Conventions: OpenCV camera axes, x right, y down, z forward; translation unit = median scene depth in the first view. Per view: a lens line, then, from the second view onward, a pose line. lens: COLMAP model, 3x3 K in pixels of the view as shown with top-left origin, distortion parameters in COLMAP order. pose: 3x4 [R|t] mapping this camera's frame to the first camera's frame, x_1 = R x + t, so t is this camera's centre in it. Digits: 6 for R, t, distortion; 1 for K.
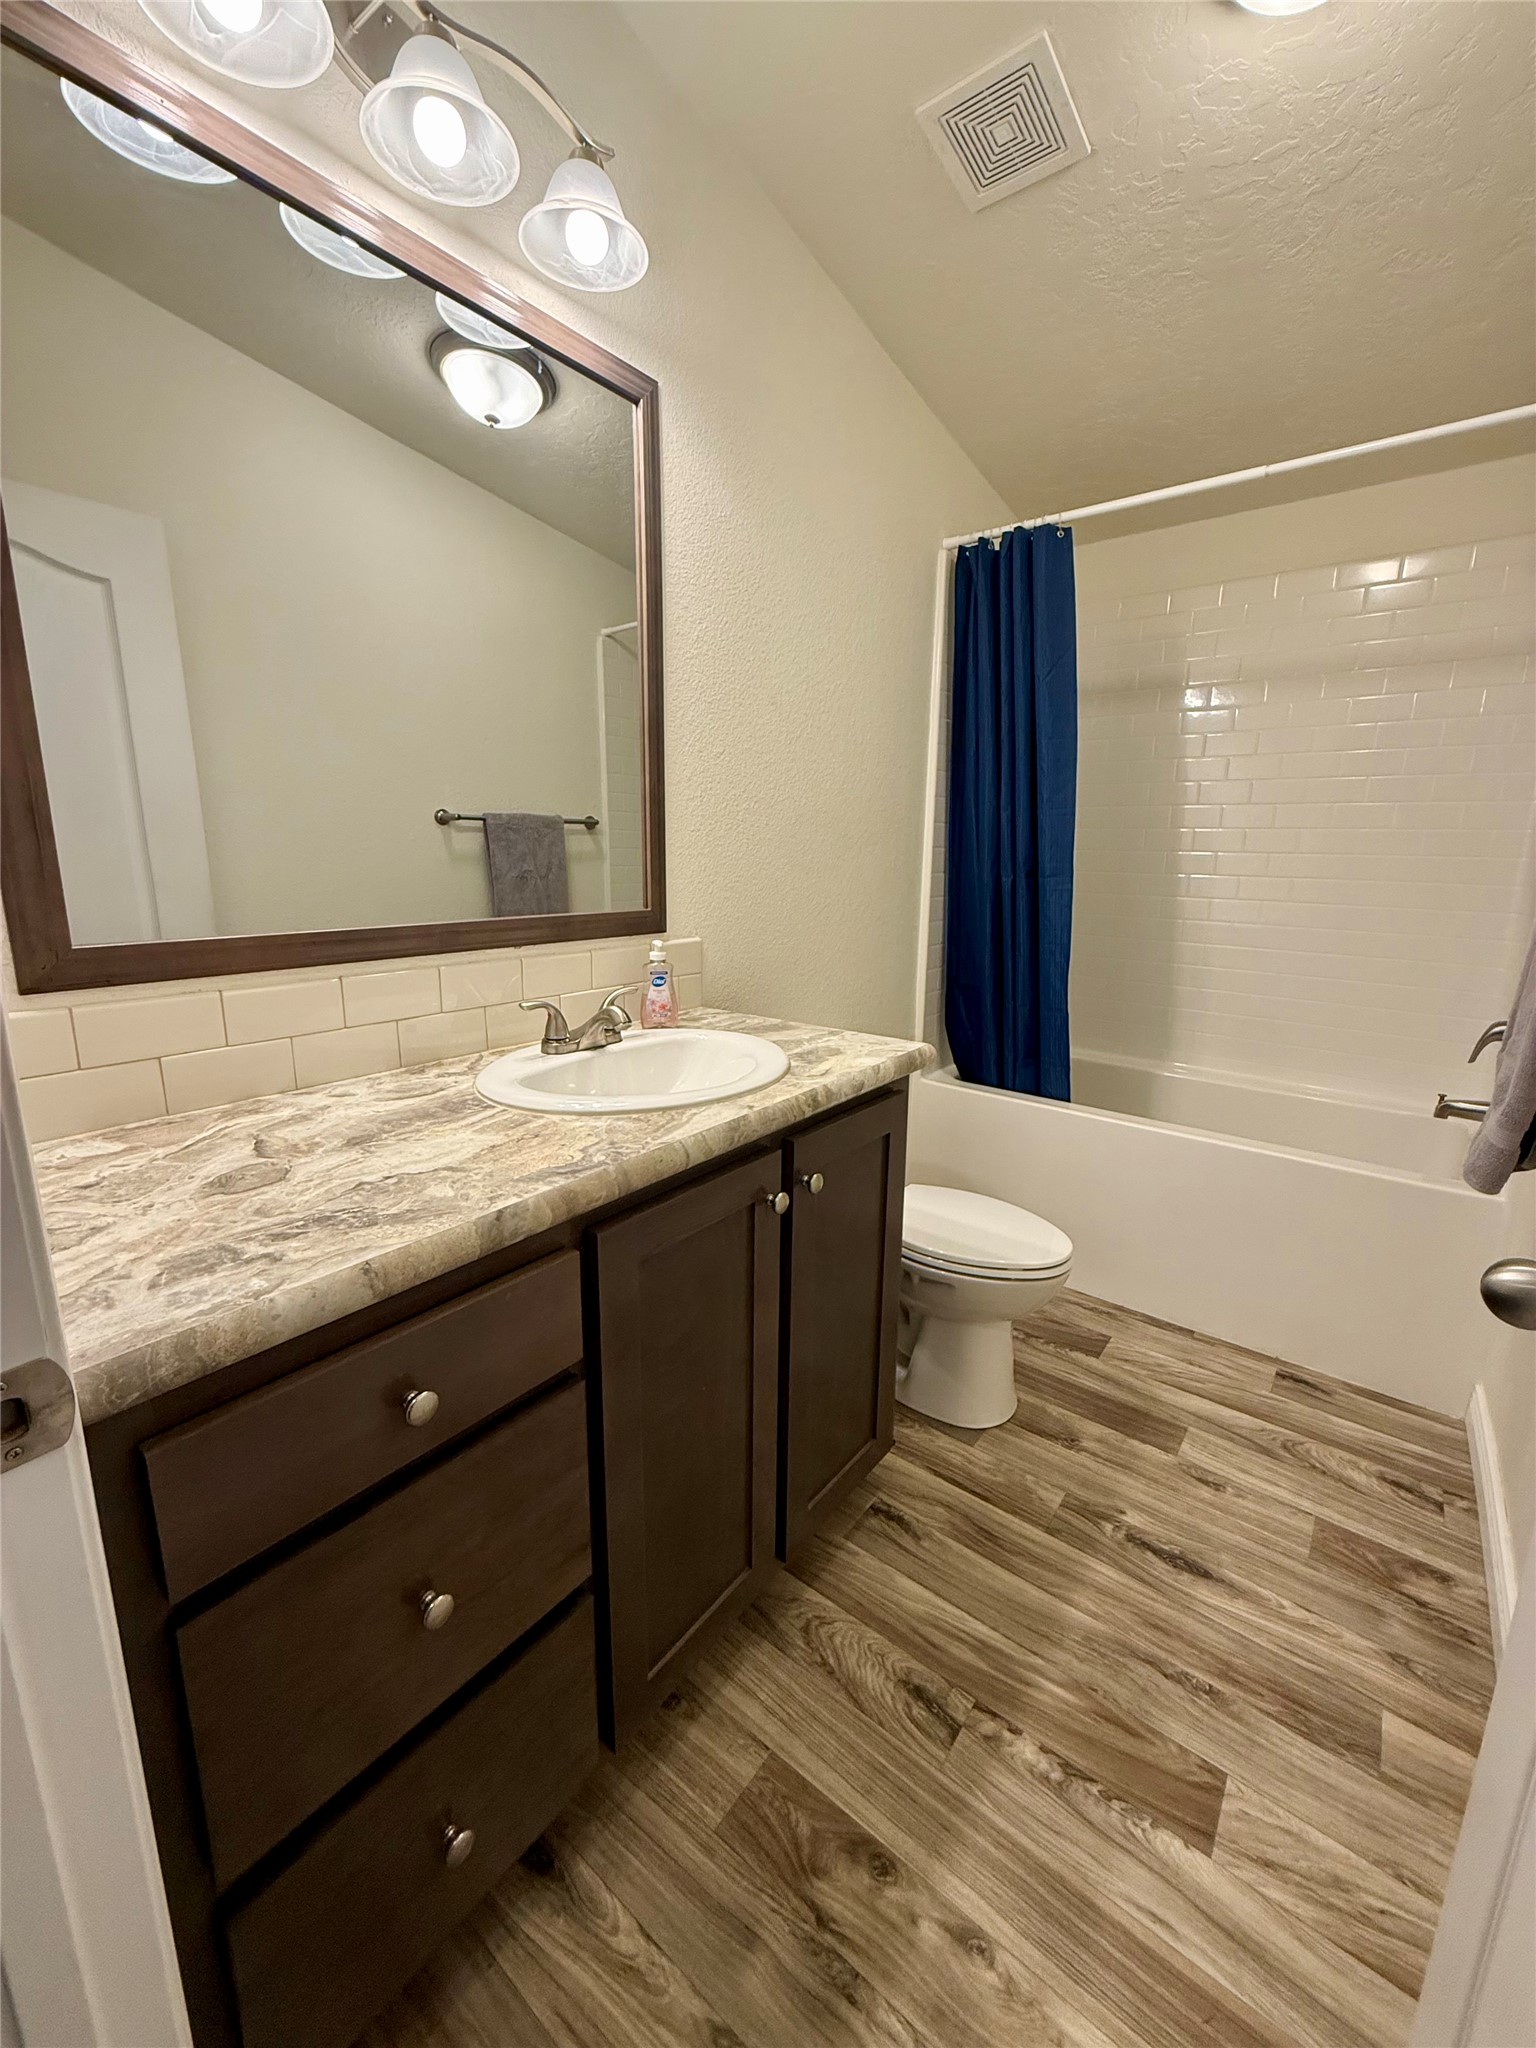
lens RADIAL K [[818.4, 0, 771.3], [0, 818.4, 1023.1], [0, 0, 1]] dist [0.000360, -0.000346]
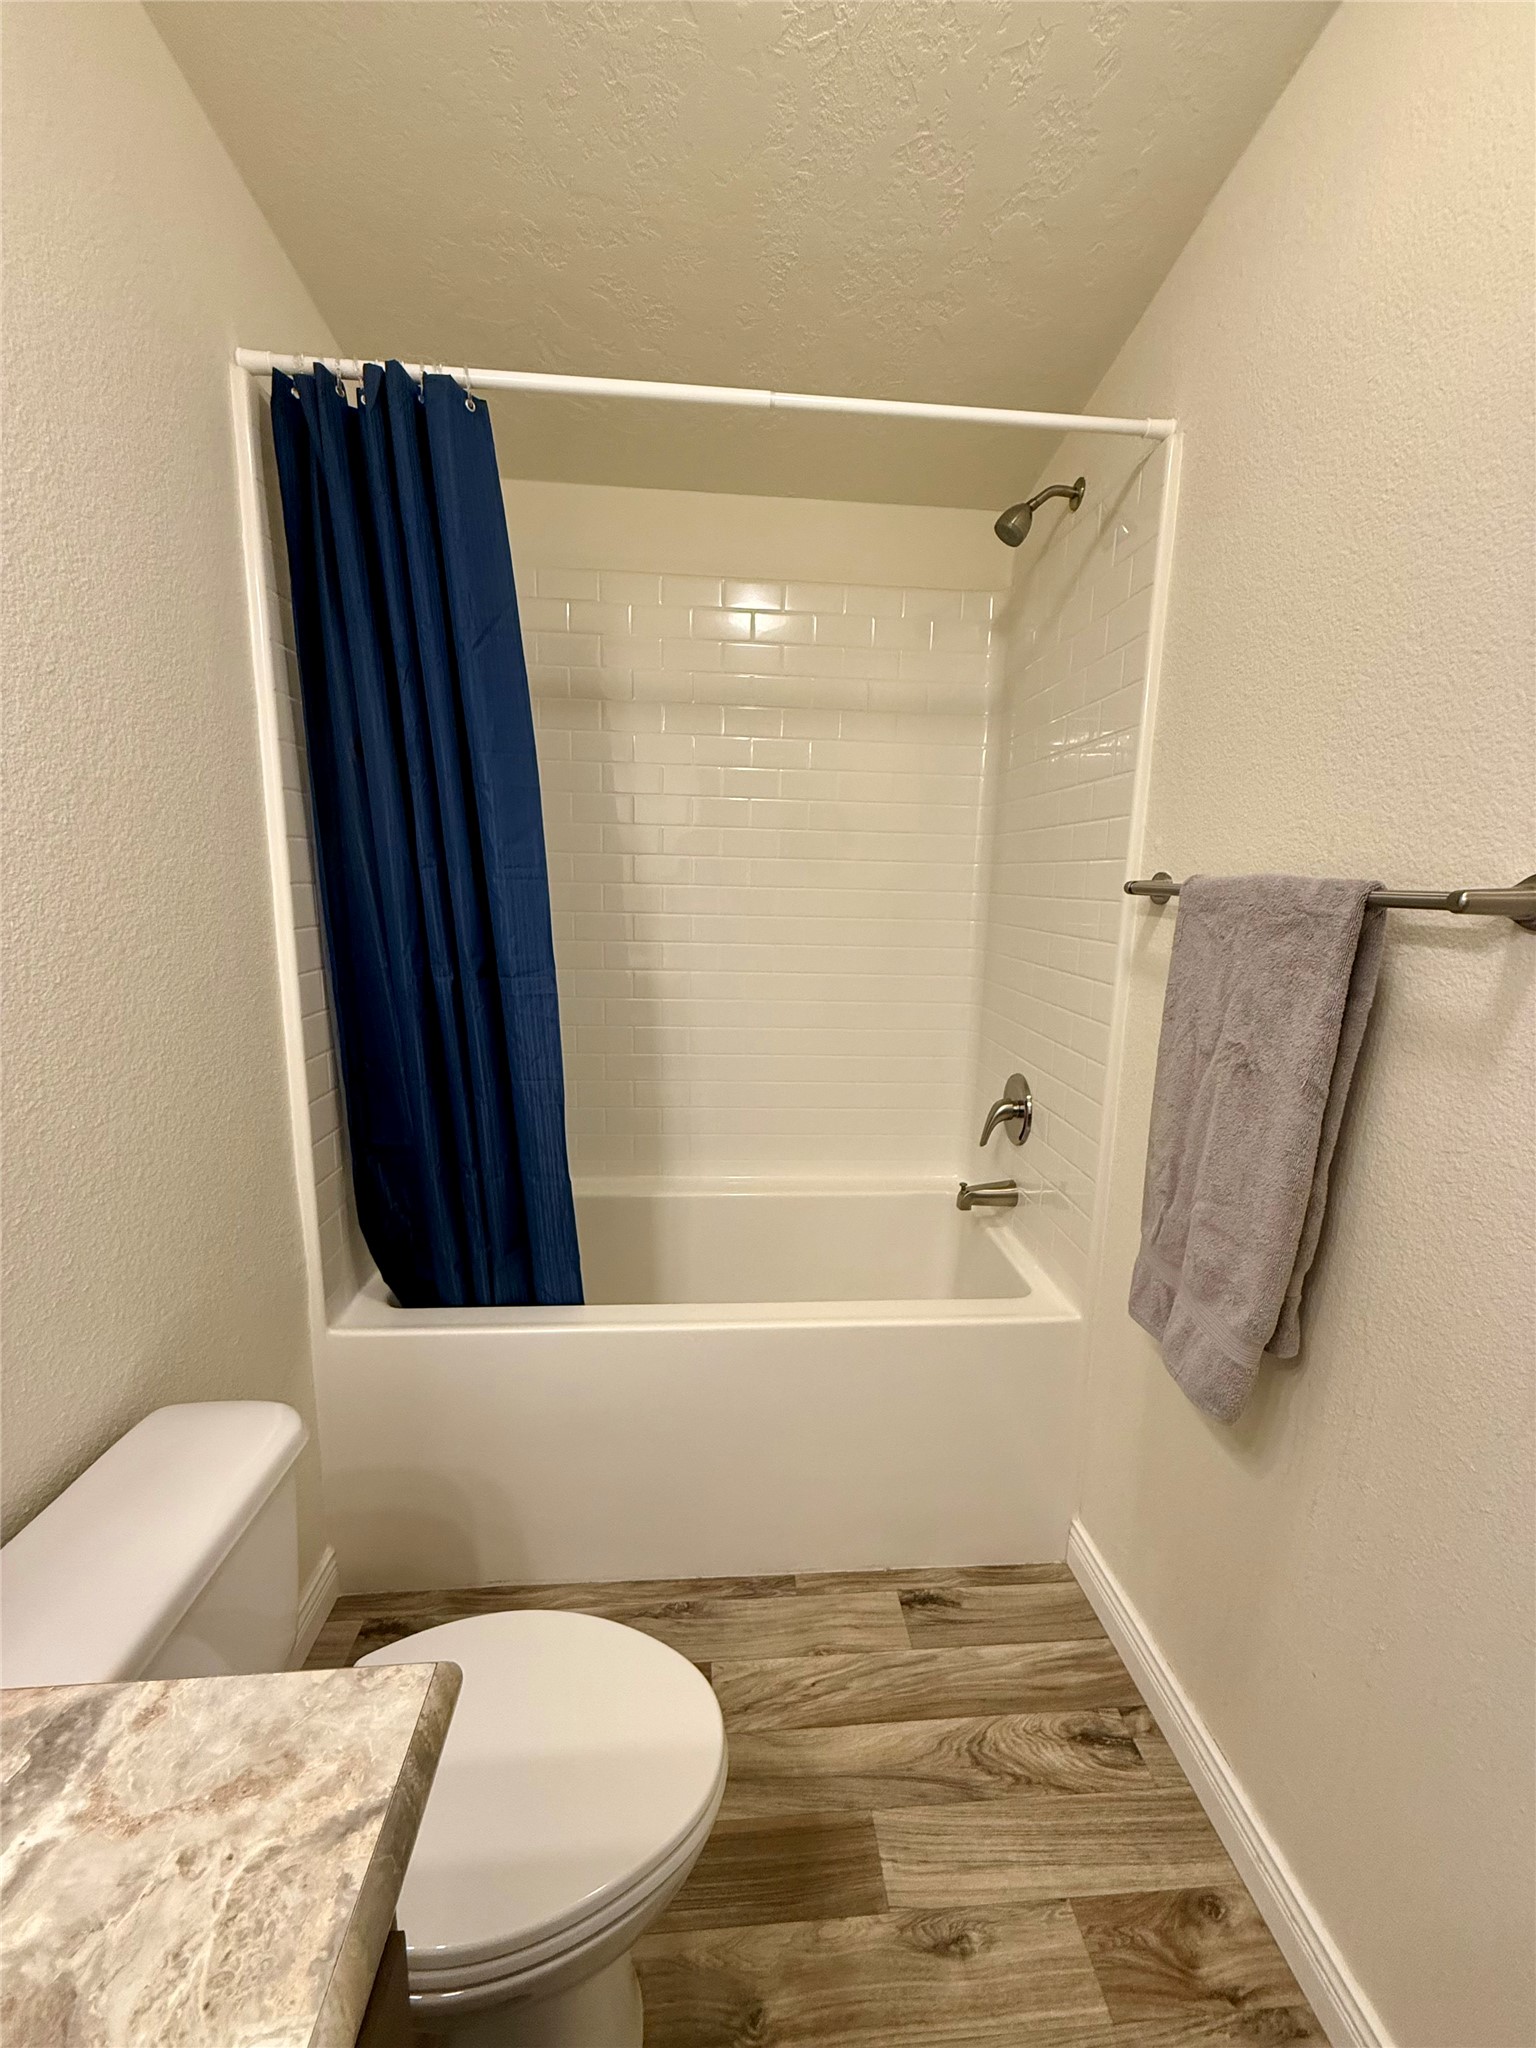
lens RADIAL K [[818.4, 0, 768.0], [0, 818.4, 1015.8], [0, 0, 1]] dist [0.000360, -0.000346]
pose [[0.737175, -0.115496, 0.665758, 0.068066], [0.129000, 0.991217, 0.029119, -0.151349], [-0.663274, 0.064417, 0.745599, 0.440092]]
